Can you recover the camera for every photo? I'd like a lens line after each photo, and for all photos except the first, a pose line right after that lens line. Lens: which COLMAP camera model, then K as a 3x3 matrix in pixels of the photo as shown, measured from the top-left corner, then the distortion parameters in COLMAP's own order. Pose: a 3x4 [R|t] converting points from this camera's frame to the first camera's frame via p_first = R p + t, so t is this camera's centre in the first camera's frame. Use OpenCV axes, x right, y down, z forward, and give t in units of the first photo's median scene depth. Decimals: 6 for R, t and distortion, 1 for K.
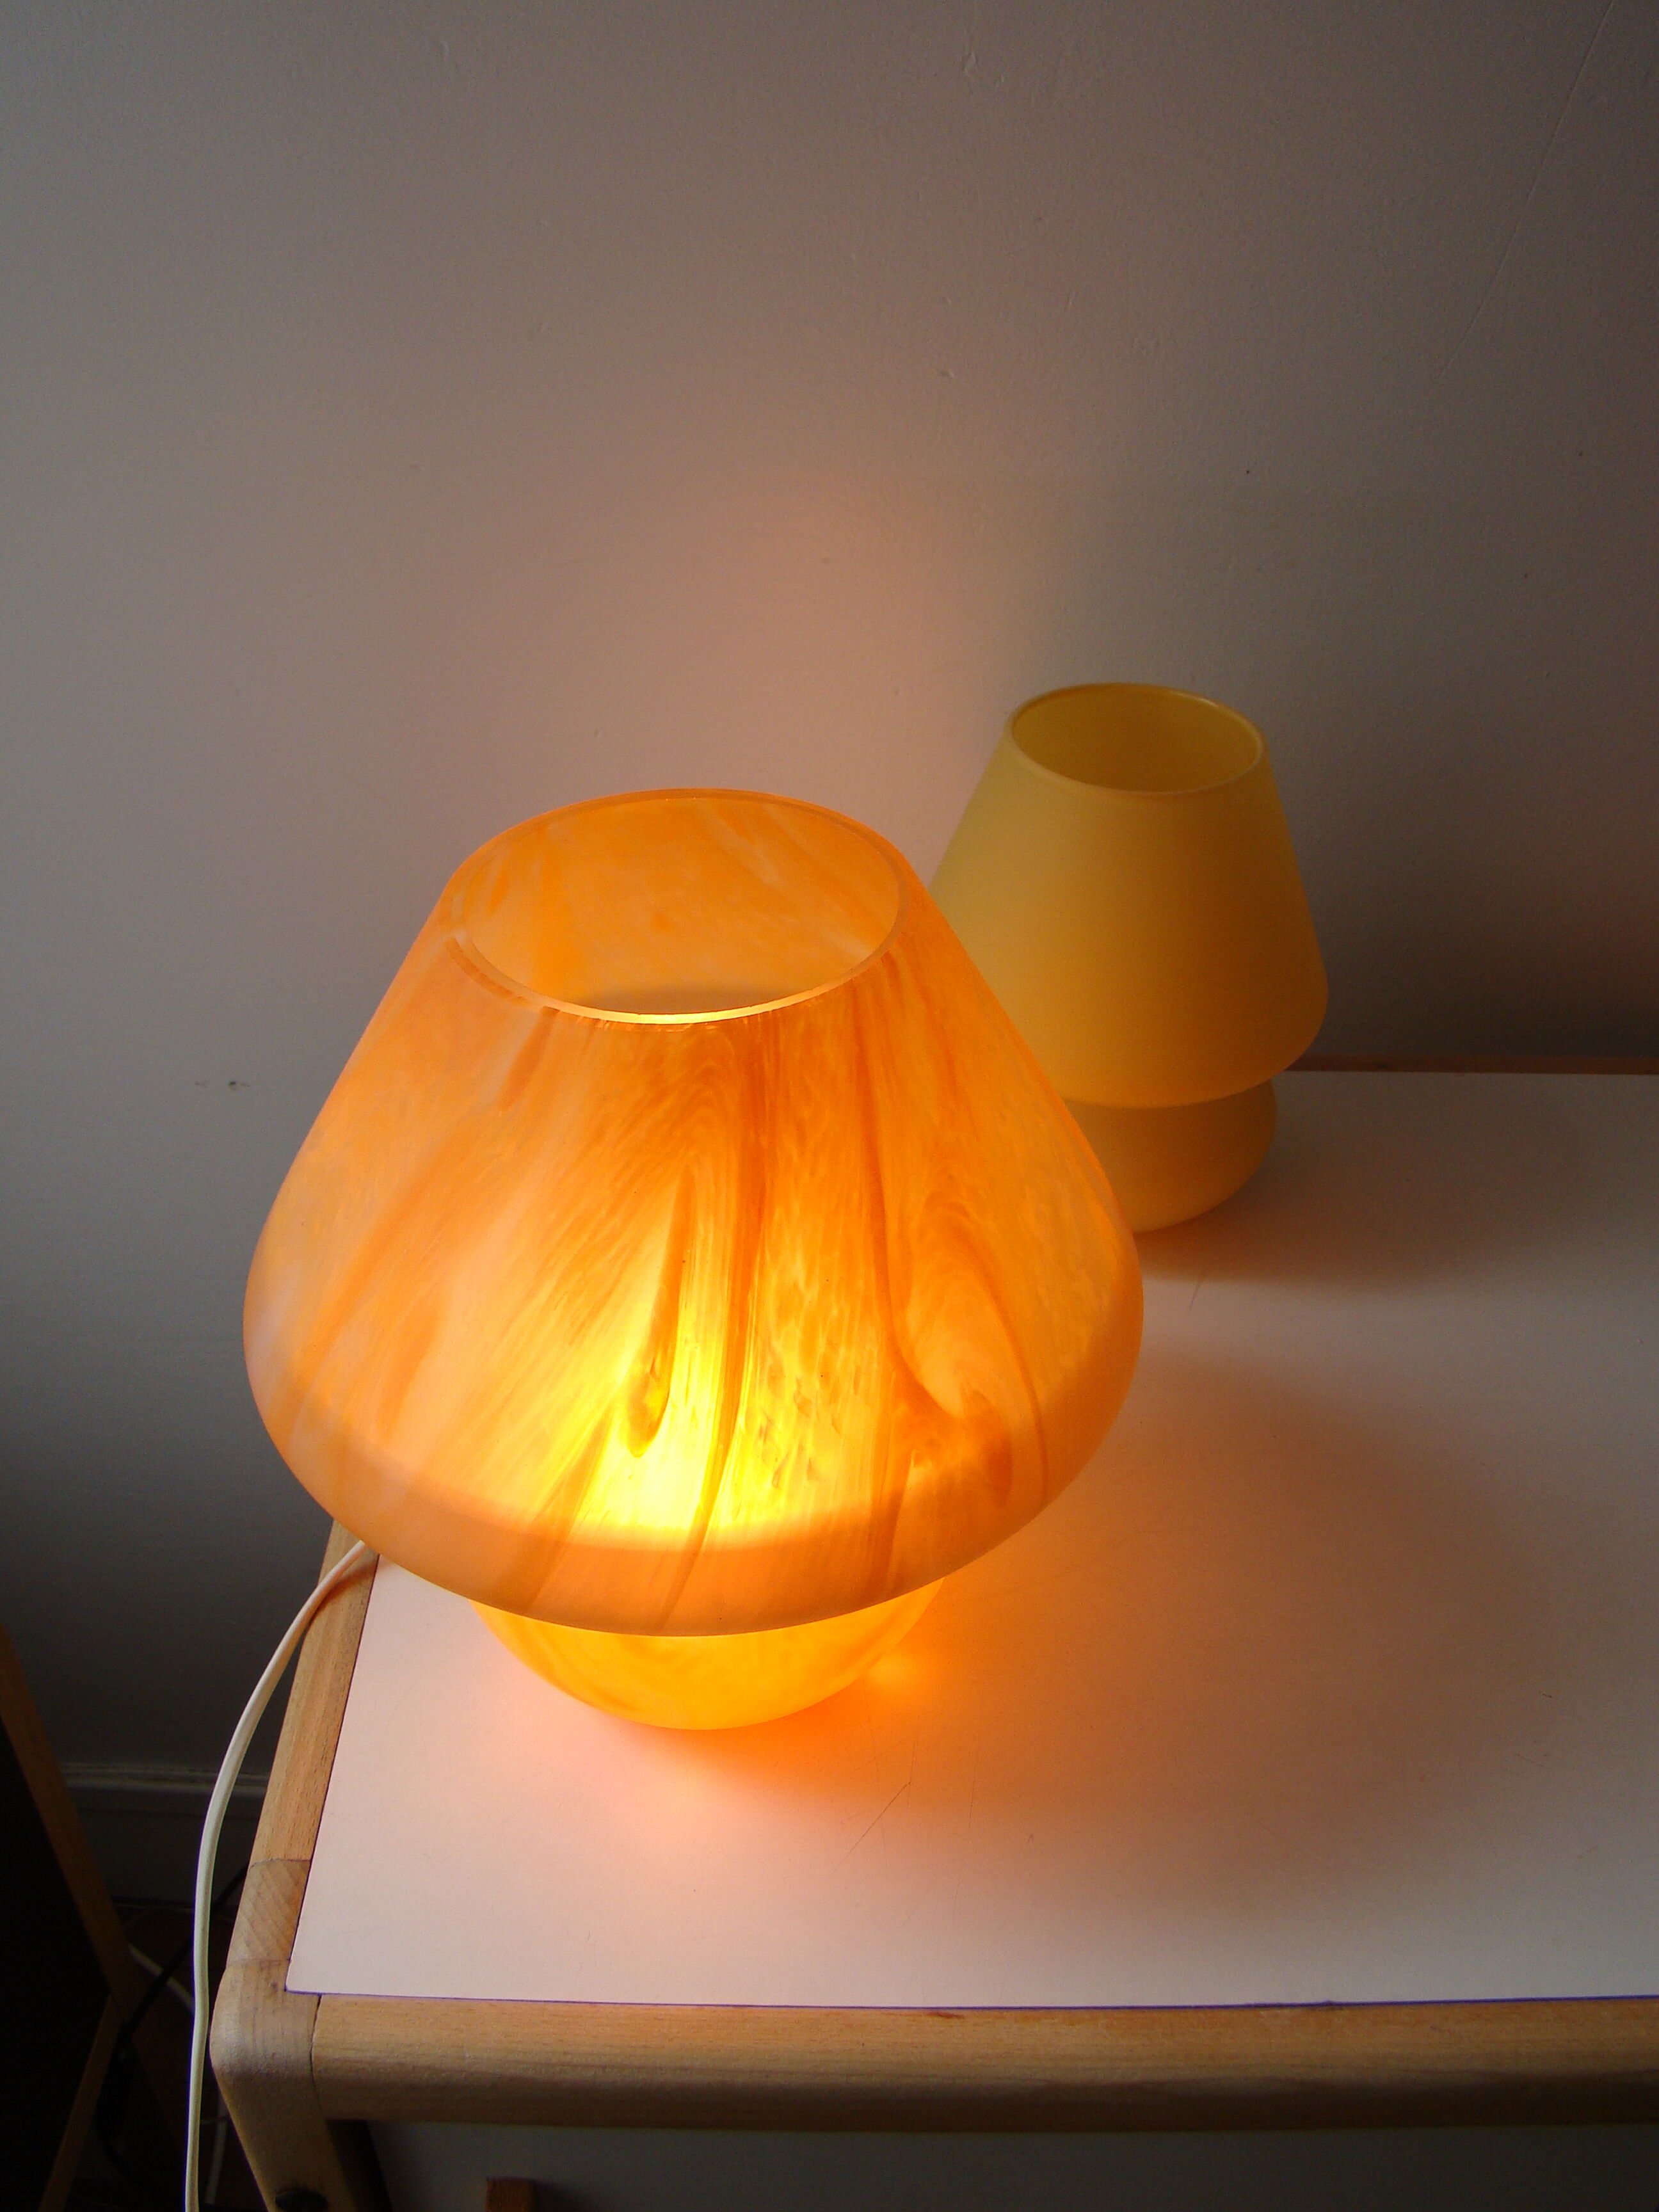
lens RADIAL K [[2021.0, 0, 829.5], [0, 2021.0, 1106.0], [0, 0, 1]] dist [-0.191504, 0.124803]
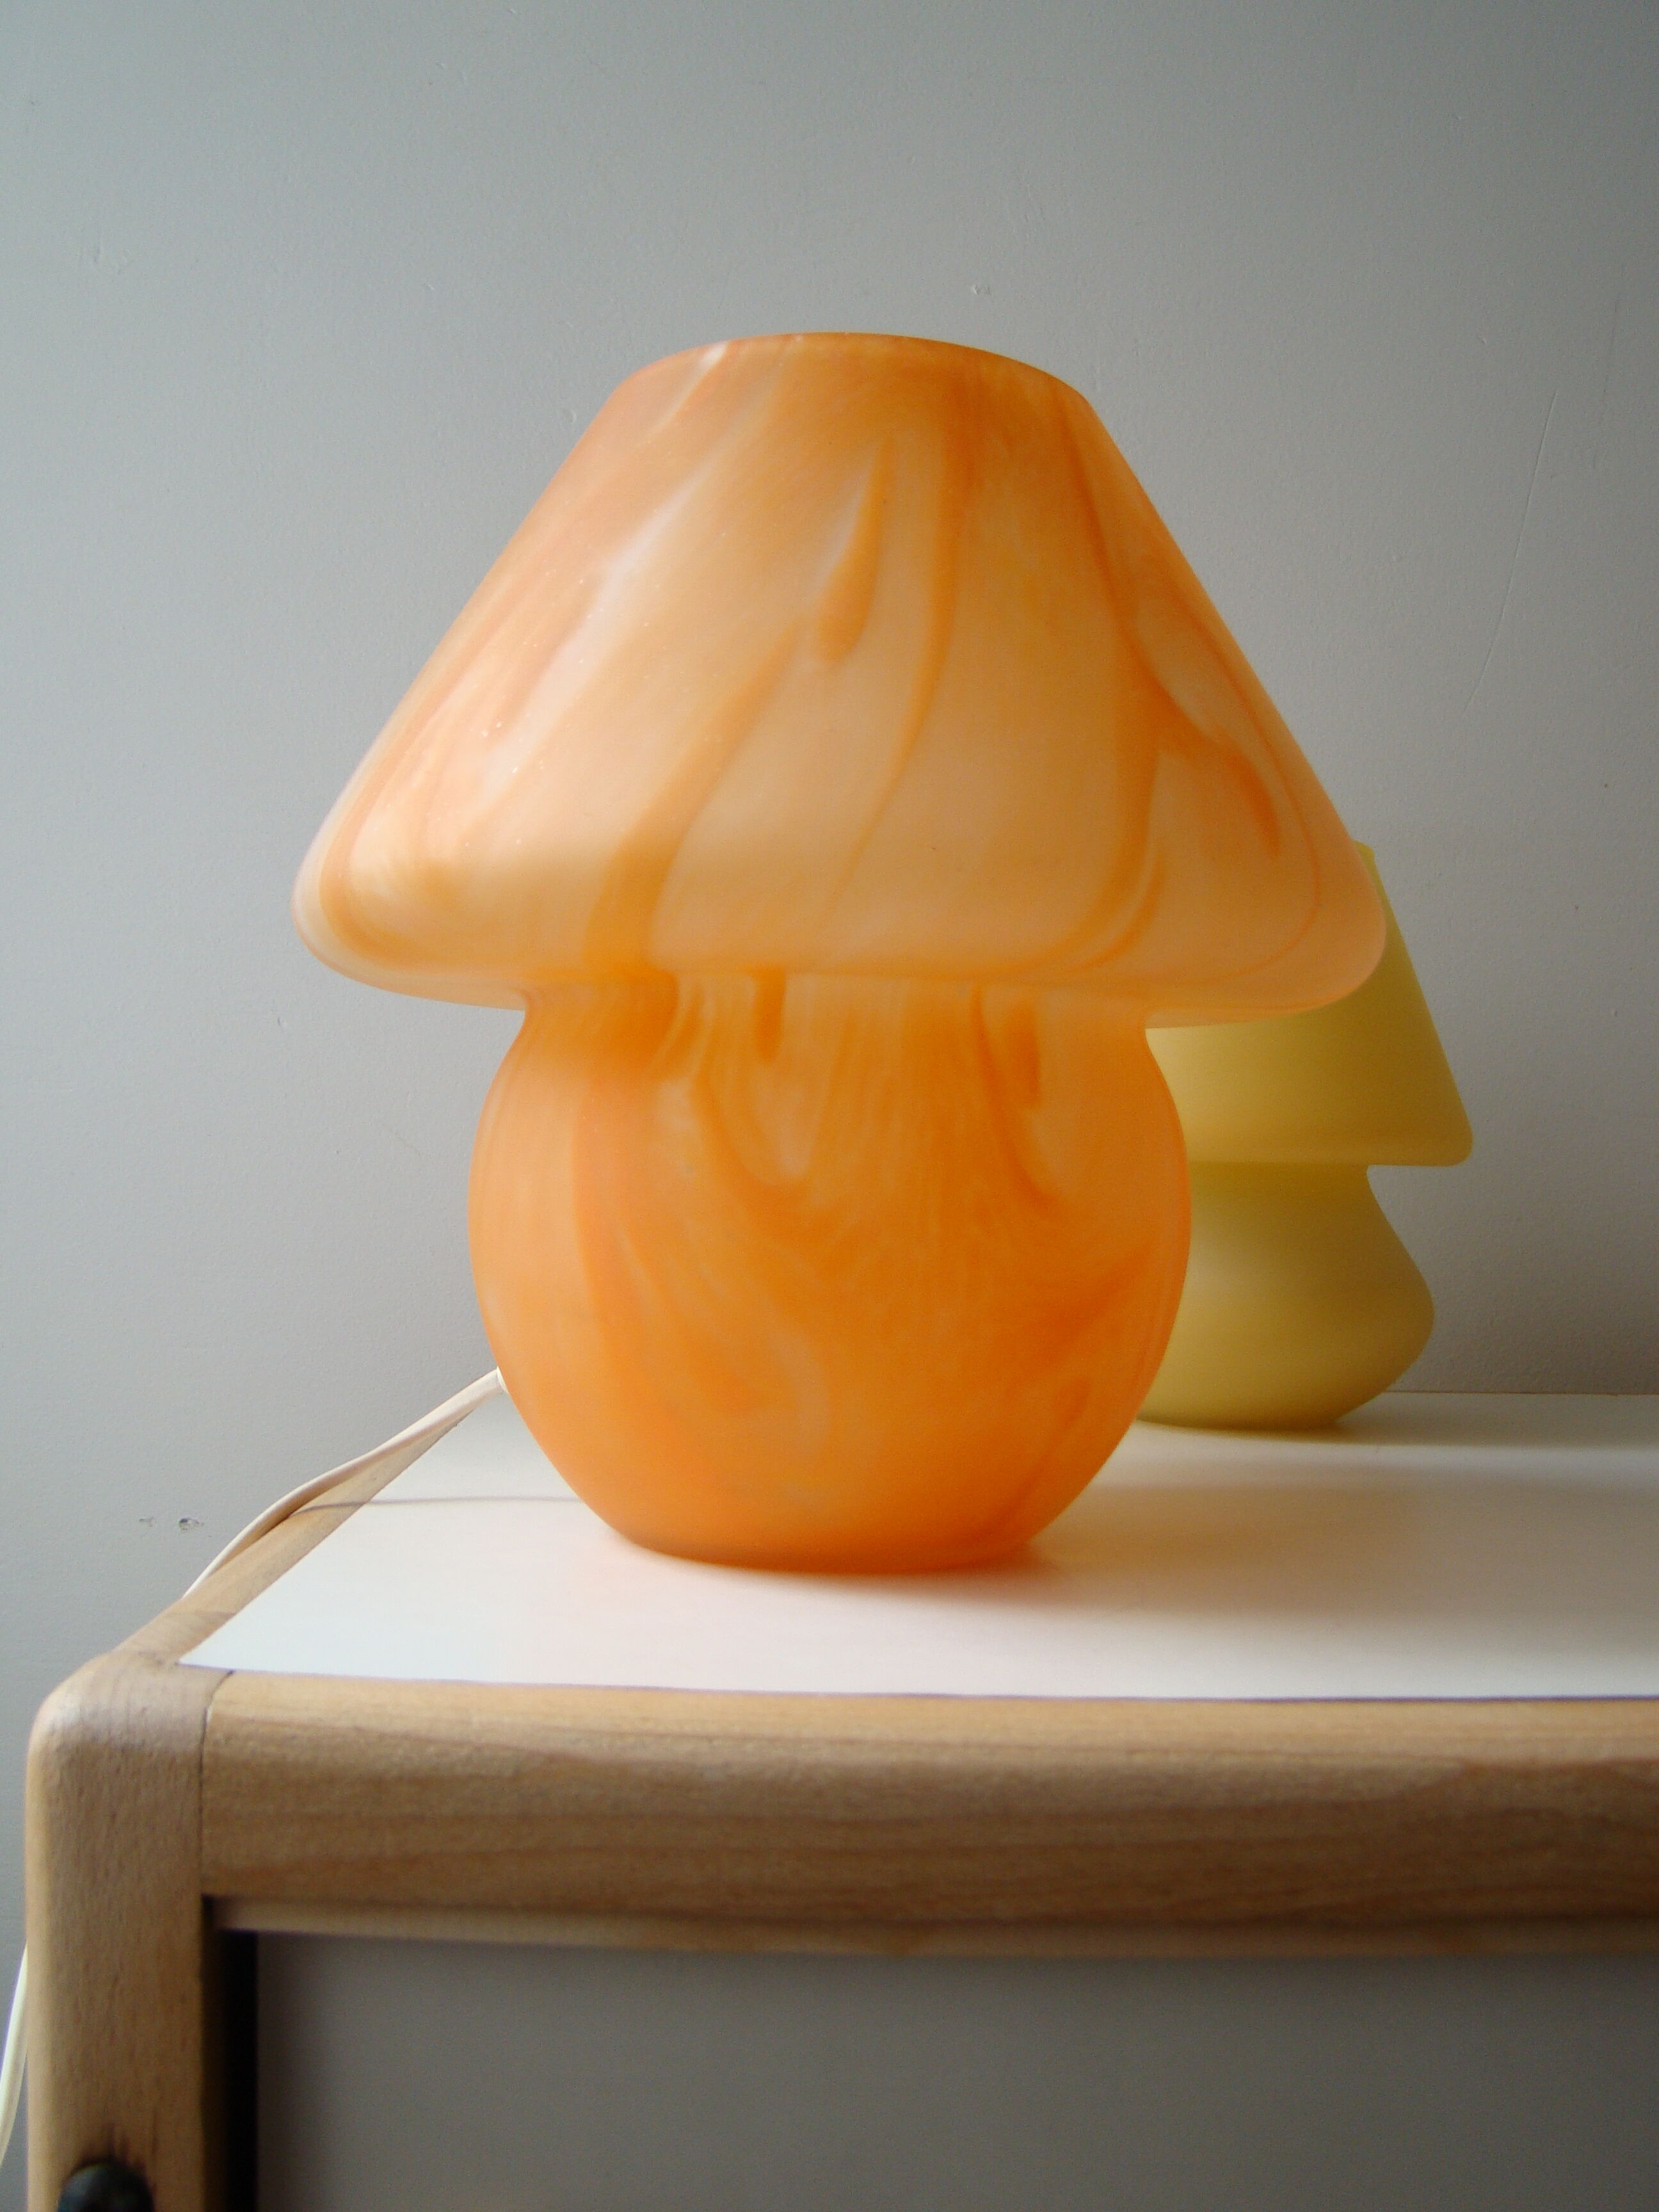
lens RADIAL K [[2021.2, 0, 829.5], [0, 2021.2, 1106.0], [0, 0, 1]] dist [-0.203302, 0.143402]
pose [[0.999357, 0.019347, 0.030188, -0.102519], [0.002578, 0.800979, -0.598686, 0.699545], [-0.035763, 0.598379, 0.800415, 0.410640]]
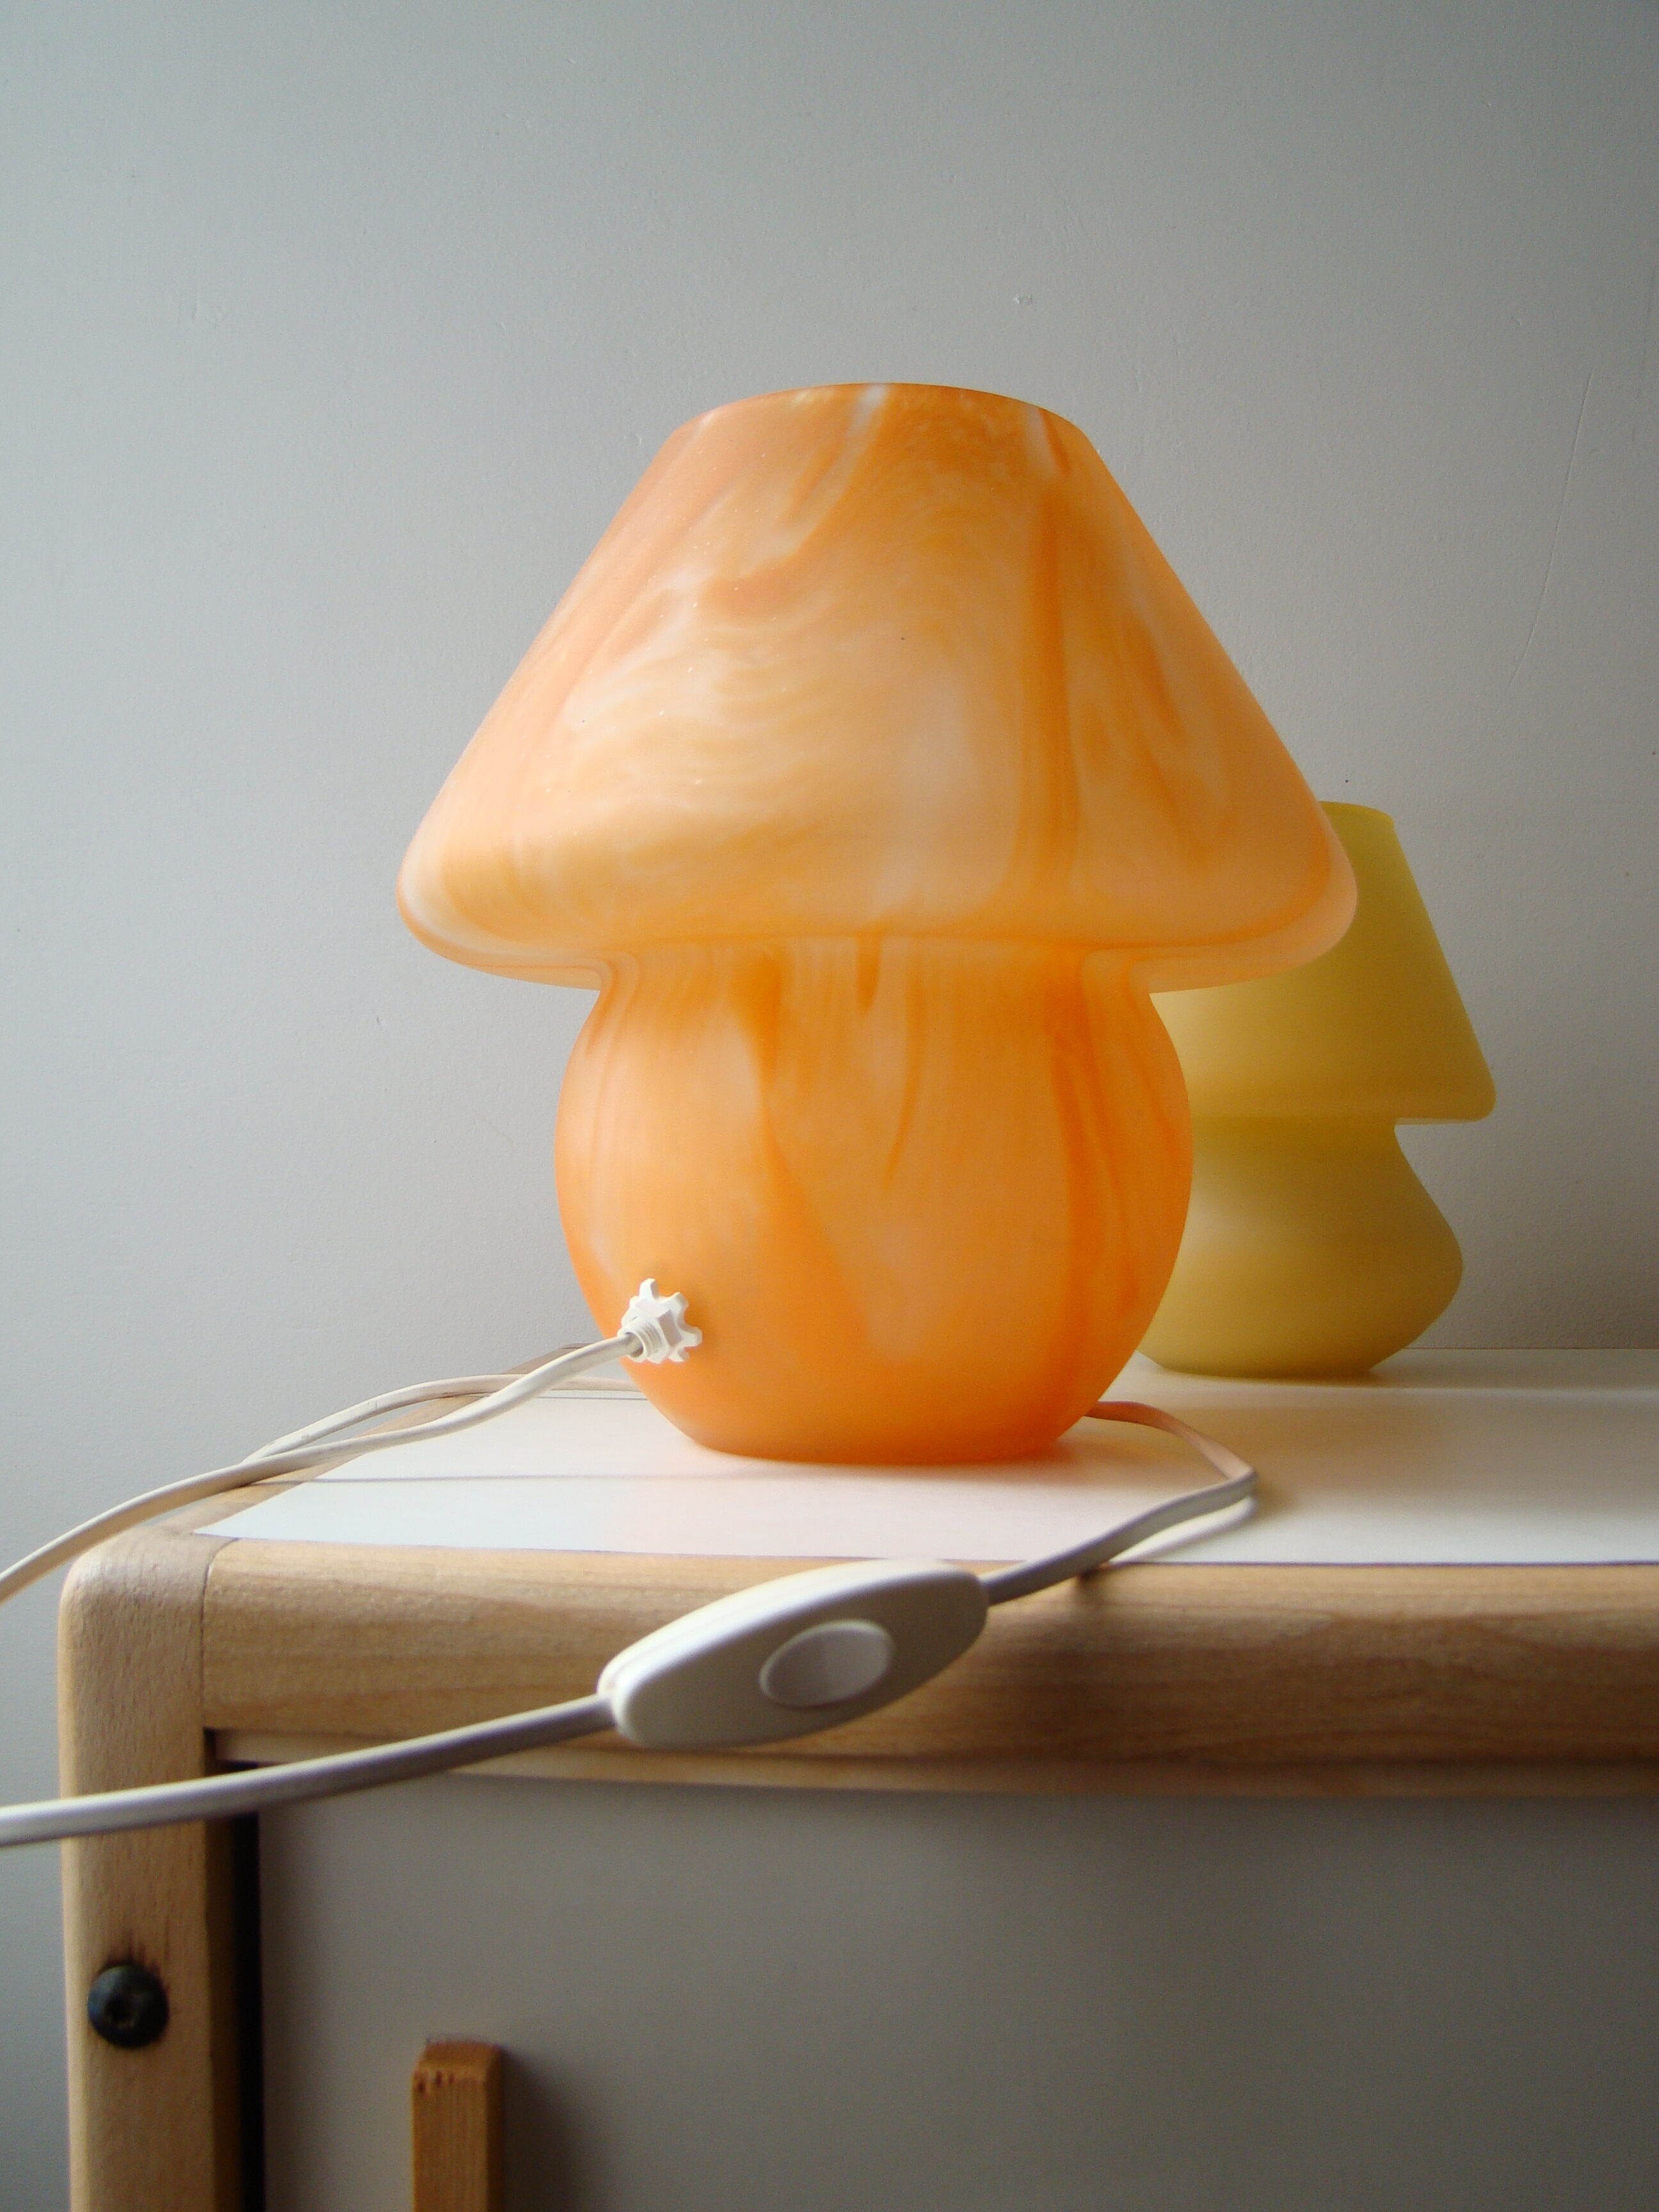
lens RADIAL K [[2021.0, 0, 829.5], [0, 2021.0, 1106.0], [0, 0, 1]] dist [-0.191504, 0.124803]
pose [[0.998438, -0.004333, -0.055695, -0.016022], [-0.030393, 0.794390, -0.606647, 0.772177], [0.046872, 0.607393, 0.793018, 0.372113]]
